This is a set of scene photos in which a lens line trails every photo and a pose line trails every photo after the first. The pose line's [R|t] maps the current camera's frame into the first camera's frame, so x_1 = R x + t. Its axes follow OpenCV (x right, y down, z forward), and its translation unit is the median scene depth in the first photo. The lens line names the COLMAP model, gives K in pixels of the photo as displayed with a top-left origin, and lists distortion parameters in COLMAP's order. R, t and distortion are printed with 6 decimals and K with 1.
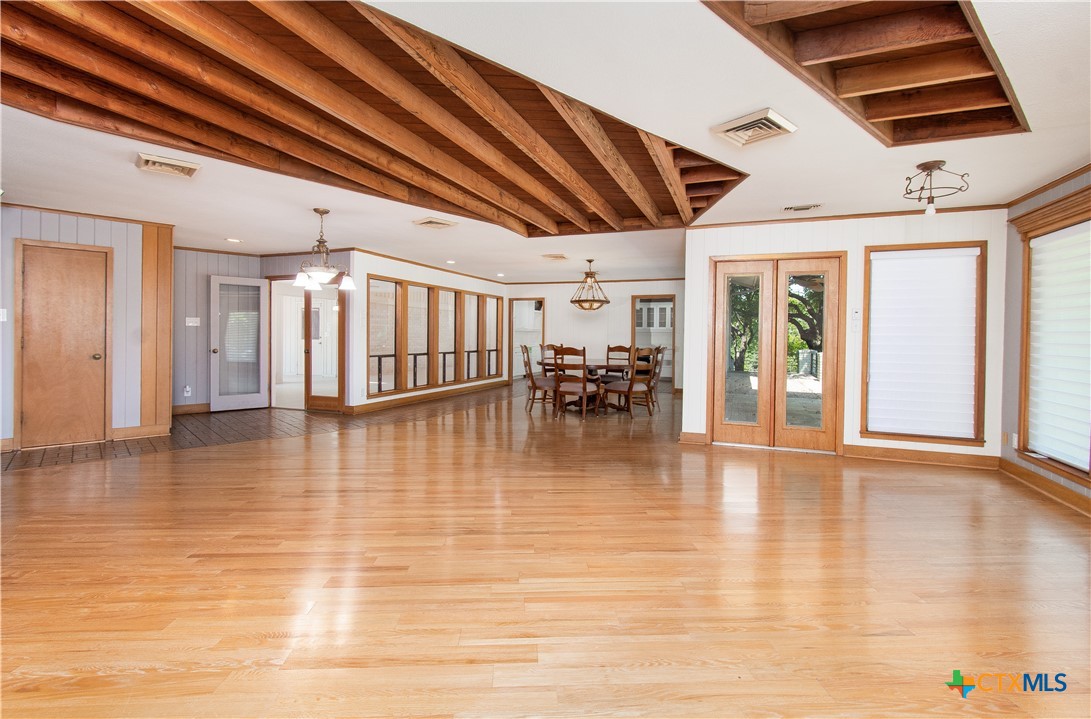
lens RADIAL K [[495.0, 0, 548.6], [0, 495.0, 342.4], [0, 0, 1]] dist [-0.002035, -0.000061]
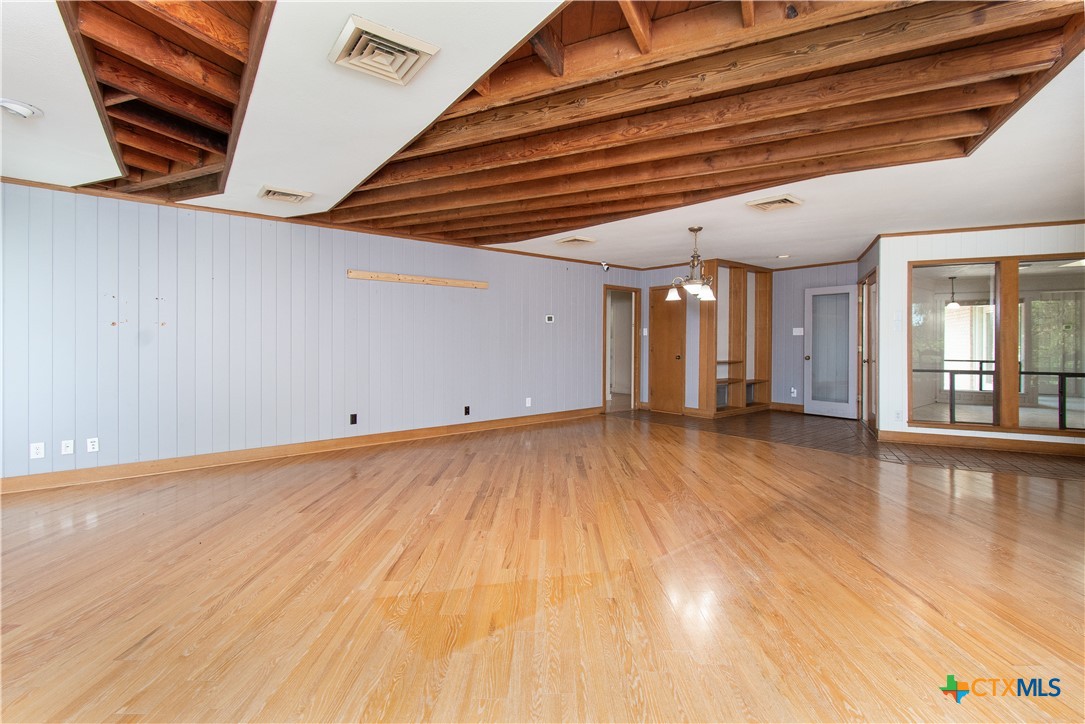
lens RADIAL K [[487.8, 0, 543.7], [0, 487.8, 349.4], [0, 0, 1]] dist [-0.001819, -0.000190]
pose [[-0.055164, 0.007252, -0.998451, 0.423472], [-0.012921, 0.999885, 0.007977, -0.002398], [0.998394, 0.013341, -0.055064, 0.486831]]
